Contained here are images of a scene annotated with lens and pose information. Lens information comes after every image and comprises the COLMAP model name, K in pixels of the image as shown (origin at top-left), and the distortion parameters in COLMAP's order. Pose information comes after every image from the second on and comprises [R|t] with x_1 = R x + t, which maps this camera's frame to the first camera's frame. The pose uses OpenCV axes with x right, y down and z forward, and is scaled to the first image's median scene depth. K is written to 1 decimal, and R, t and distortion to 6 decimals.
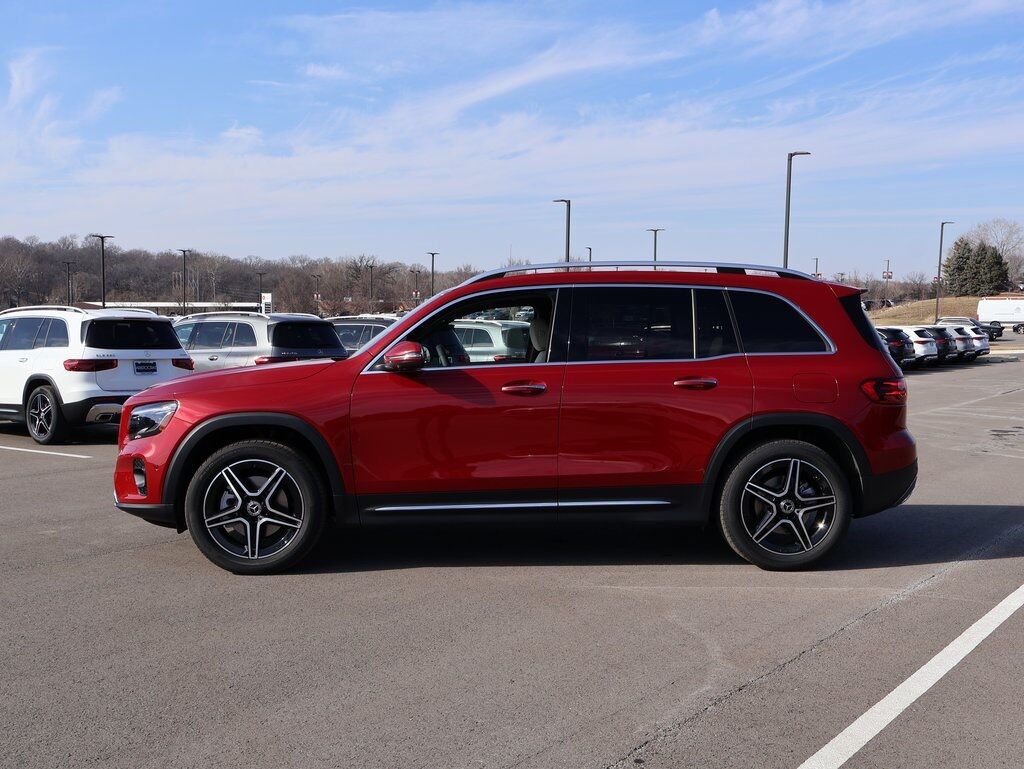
lens RADIAL K [[1082.9, 0, 514.1], [0, 1082.9, 384.0], [0, 0, 1]] dist [0.004836, 0.000000]
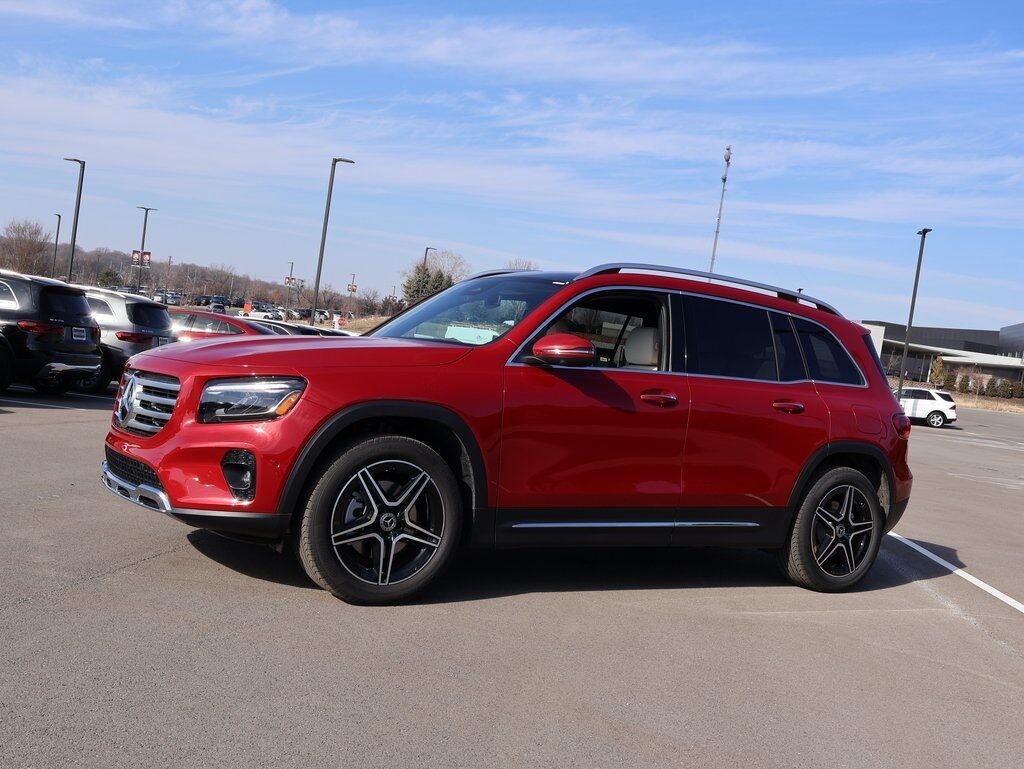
lens RADIAL K [[1082.9, 0, 510.3], [0, 1082.9, 385.4], [0, 0, 1]] dist [0.004836, 0.000000]
pose [[0.854415, 0.086533, 0.512334, -0.188672], [-0.087603, 0.995910, -0.022116, 0.008223], [-0.512153, -0.025986, 0.858501, 0.090149]]
